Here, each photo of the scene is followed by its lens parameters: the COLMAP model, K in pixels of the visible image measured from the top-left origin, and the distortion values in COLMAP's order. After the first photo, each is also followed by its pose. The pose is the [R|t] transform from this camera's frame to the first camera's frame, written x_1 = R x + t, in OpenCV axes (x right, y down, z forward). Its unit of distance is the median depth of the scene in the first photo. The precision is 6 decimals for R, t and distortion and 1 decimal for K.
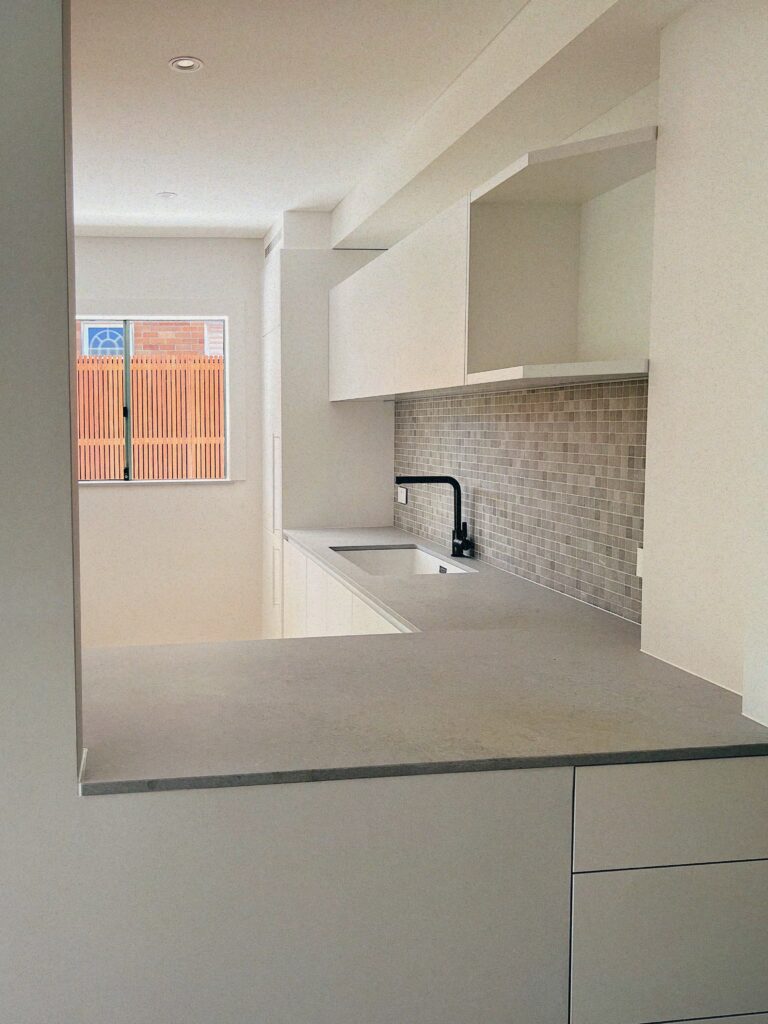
lens RADIAL K [[781.9, 0, 383.5], [0, 781.9, 509.9], [0, 0, 1]] dist [0.001778, 0.000109]
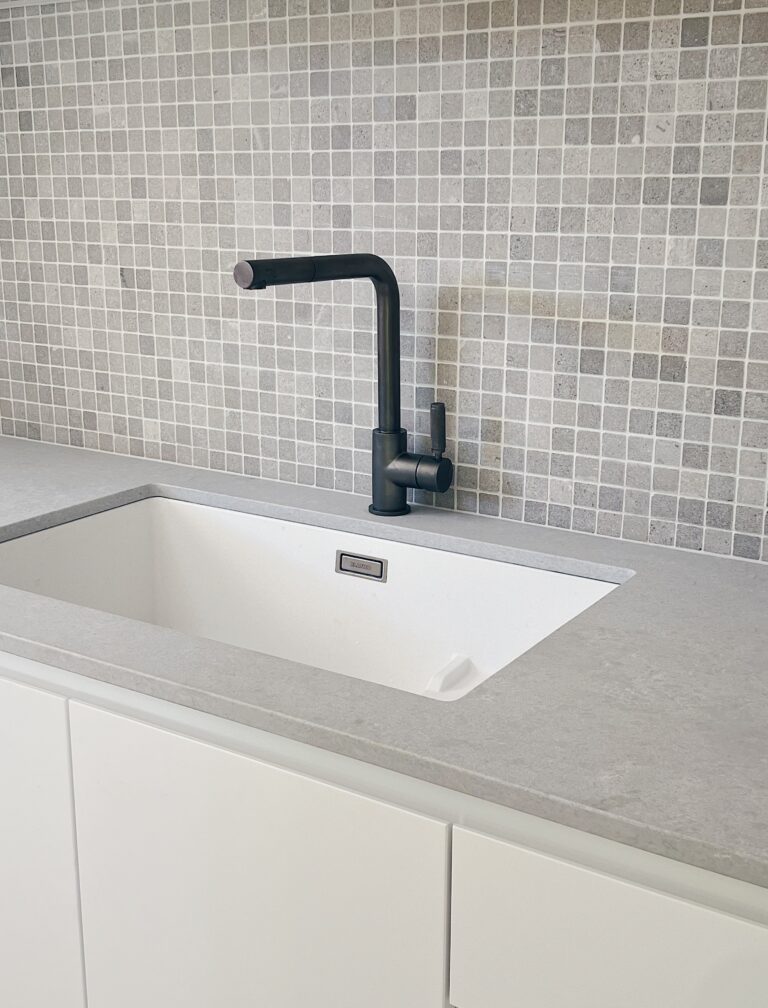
lens RADIAL K [[1150.6, 0, 384.6], [0, 1150.6, 503.7], [0, 0, 1]] dist [0.001641, 0.000000]
pose [[0.760495, -0.170717, 0.626500, -0.202894], [0.068508, 0.980531, 0.184028, -0.030299], [-0.645720, -0.097033, 0.757384, 0.672603]]
